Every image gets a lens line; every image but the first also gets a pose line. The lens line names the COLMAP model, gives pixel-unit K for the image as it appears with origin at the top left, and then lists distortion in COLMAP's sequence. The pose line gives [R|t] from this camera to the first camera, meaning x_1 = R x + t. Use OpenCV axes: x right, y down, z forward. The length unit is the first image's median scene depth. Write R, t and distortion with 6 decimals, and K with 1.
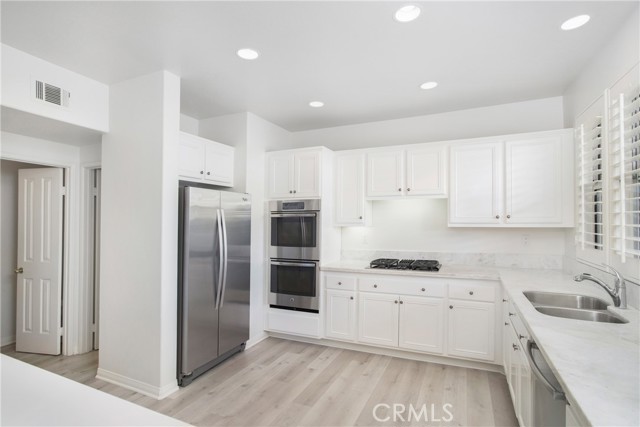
lens RADIAL K [[318.4, 0, 320.0], [0, 318.4, 213.5], [0, 0, 1]] dist [-0.000558, 0.000534]
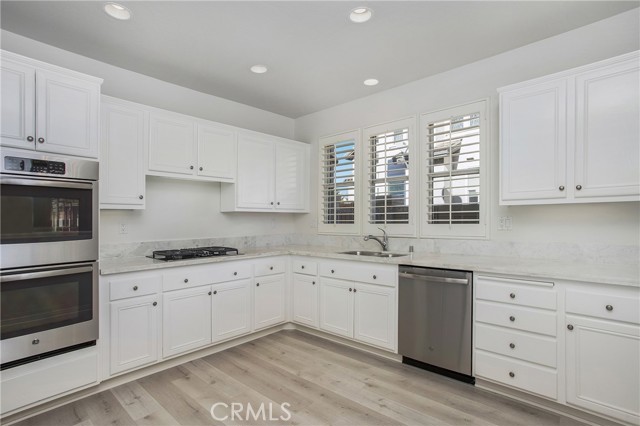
lens RADIAL K [[325.6, 0, 320.7], [0, 325.6, 222.0], [0, 0, 1]] dist [0.000662, 0.000628]
pose [[0.321969, 0.000890, 0.946750, -0.508308], [-0.019191, 0.999800, 0.005586, 0.066345], [-0.946556, -0.019968, 0.321922, 0.412073]]
